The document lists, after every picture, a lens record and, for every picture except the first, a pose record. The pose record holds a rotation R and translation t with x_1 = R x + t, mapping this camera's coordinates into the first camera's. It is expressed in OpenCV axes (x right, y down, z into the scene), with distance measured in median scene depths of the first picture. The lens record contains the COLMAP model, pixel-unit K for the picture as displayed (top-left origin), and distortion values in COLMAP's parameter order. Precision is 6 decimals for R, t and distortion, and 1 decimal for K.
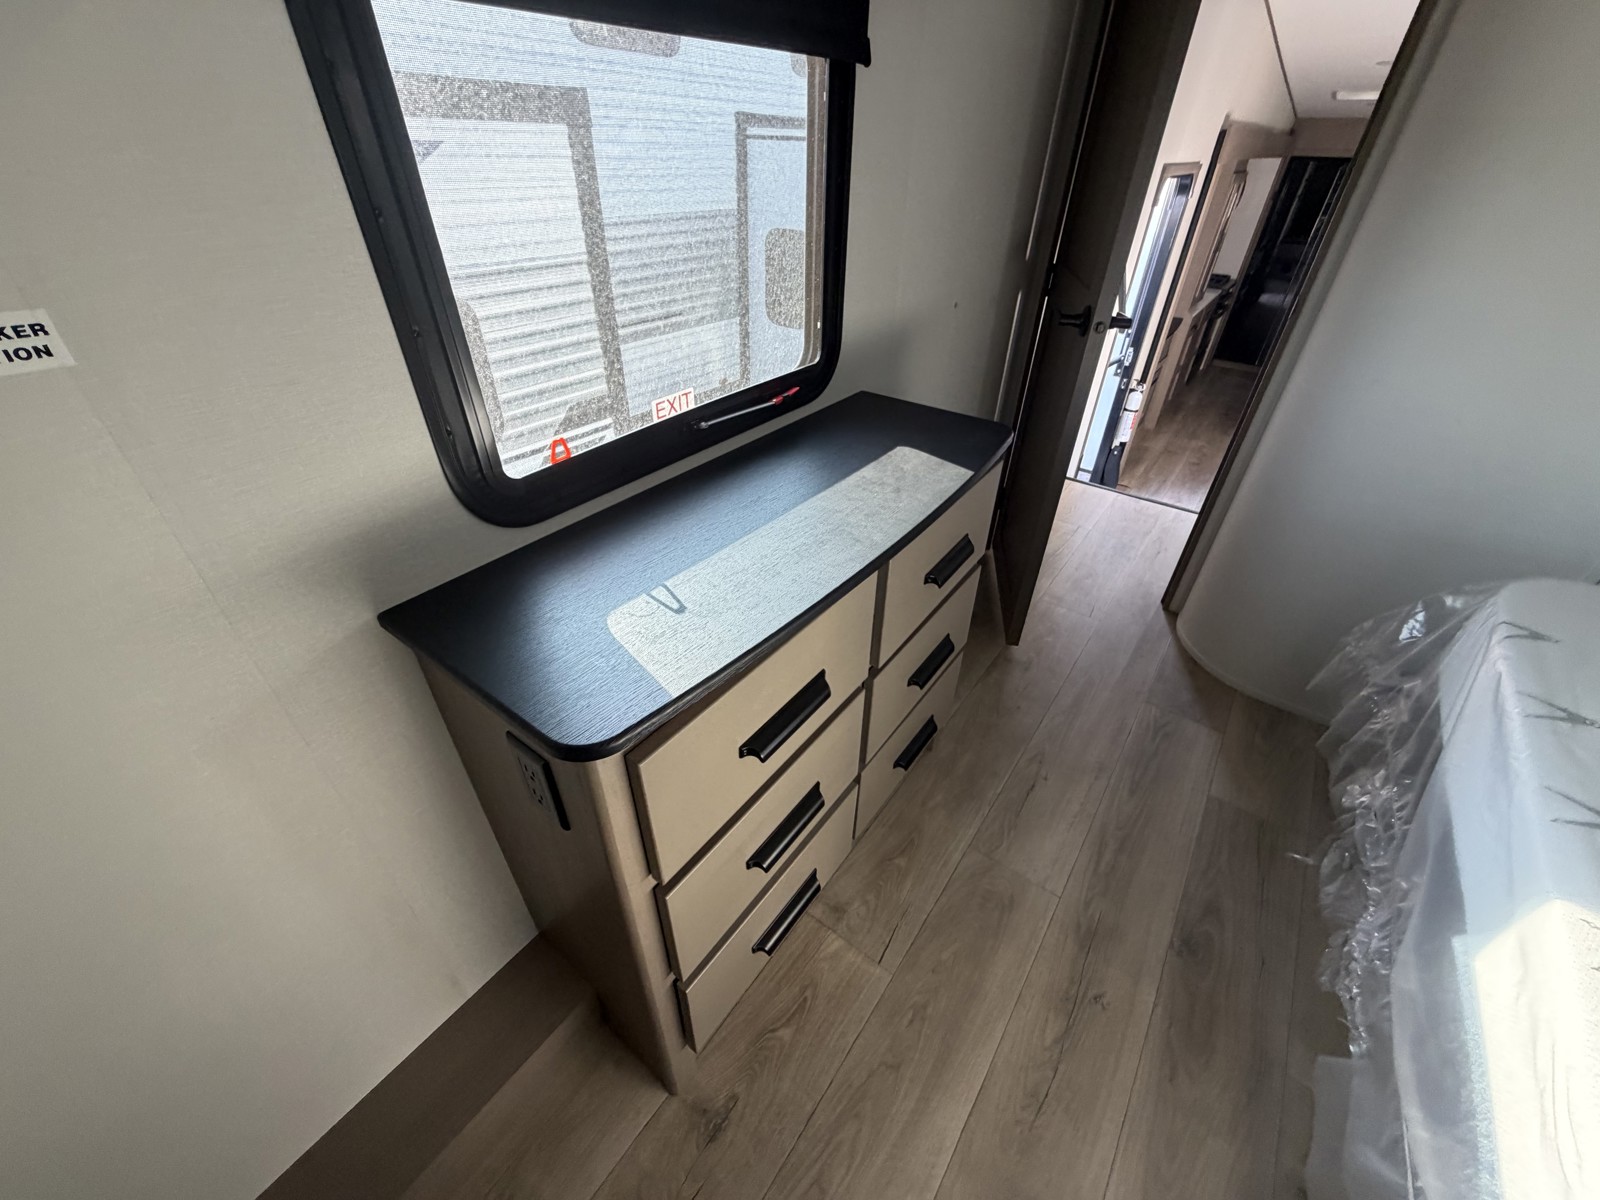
lens RADIAL K [[638.5, 0, 799.0], [0, 638.5, 600.3], [0, 0, 1]] dist [0.000637, 0.001029]
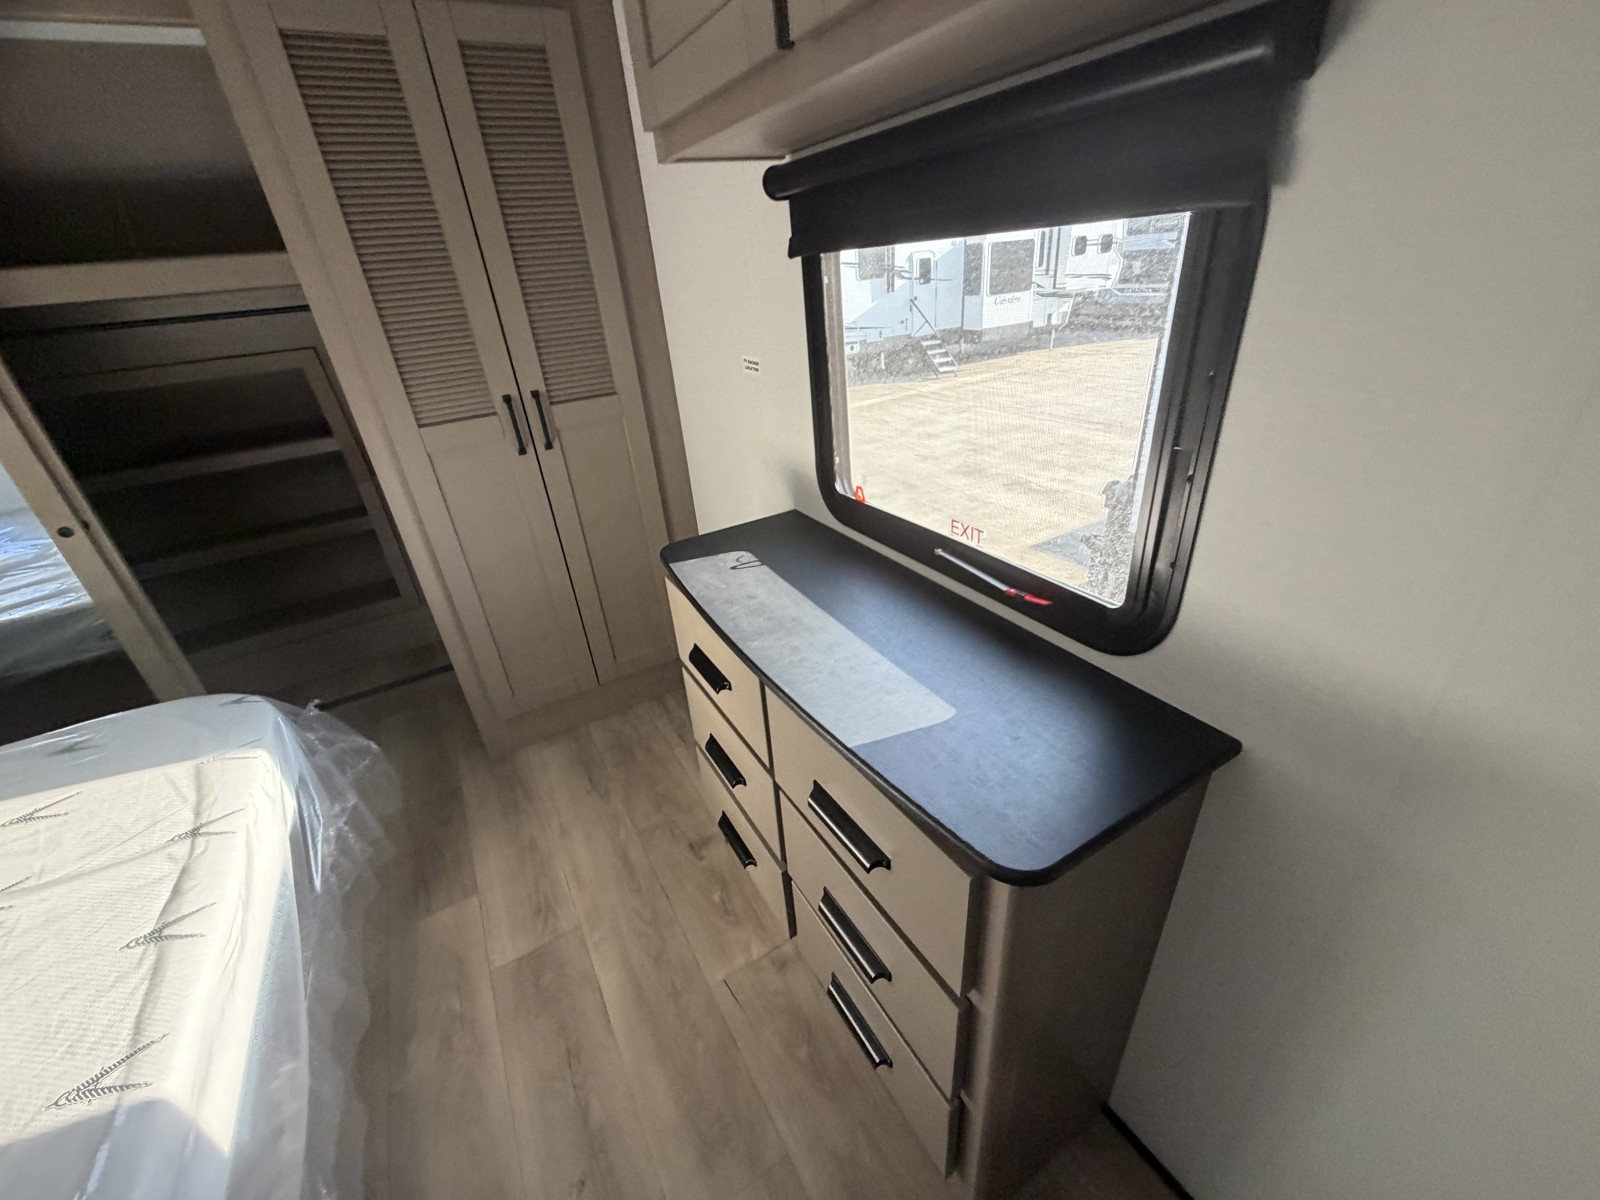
lens RADIAL K [[638.5, 0, 794.2], [0, 638.5, 596.7], [0, 0, 1]] dist [0.000637, 0.001029]
pose [[-0.397497, 0.444255, -0.802891, 0.744483], [-0.471469, 0.651777, 0.594057, -0.659612], [0.787219, 0.614674, -0.049627, 0.801372]]
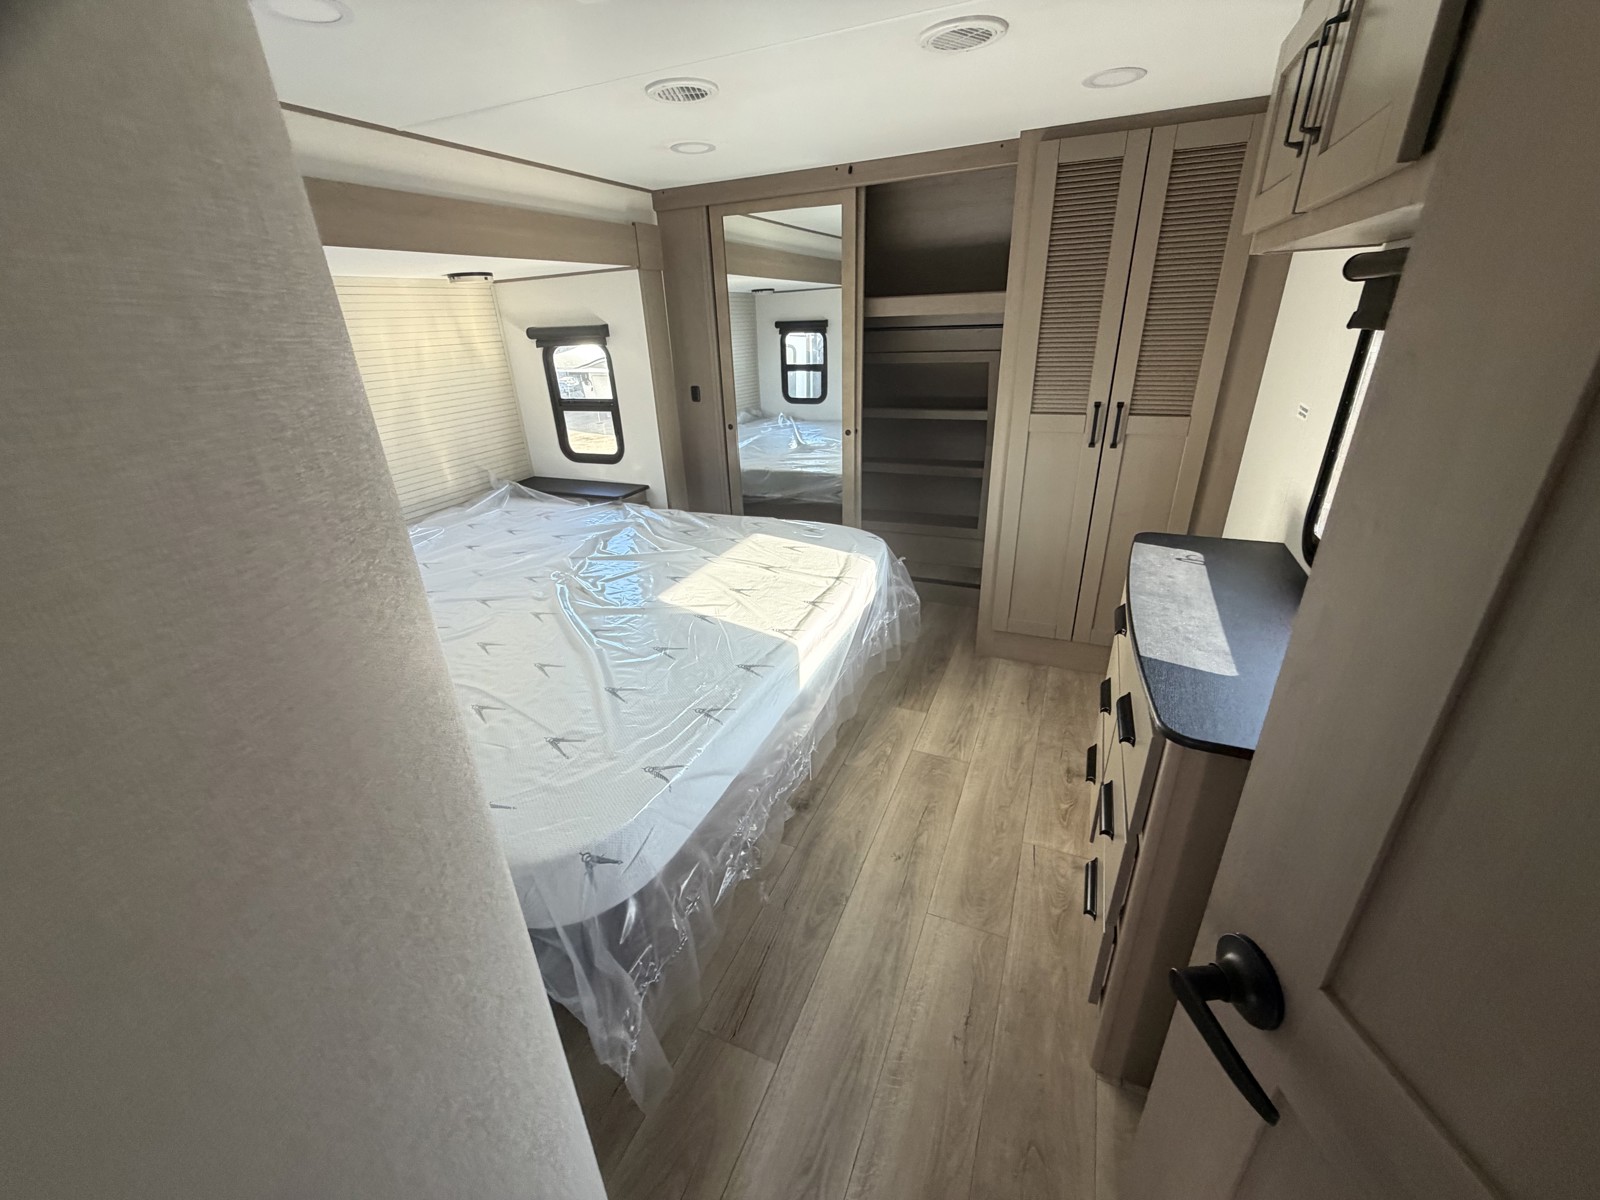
lens RADIAL K [[638.5, 0, 800.0], [0, 638.5, 598.9], [0, 0, 1]] dist [0.000637, 0.001029]
pose [[-0.973859, 0.111073, -0.198143, 0.987612], [-0.114786, 0.512090, 0.851227, -1.051004], [0.196016, 0.851720, -0.485954, 1.231343]]
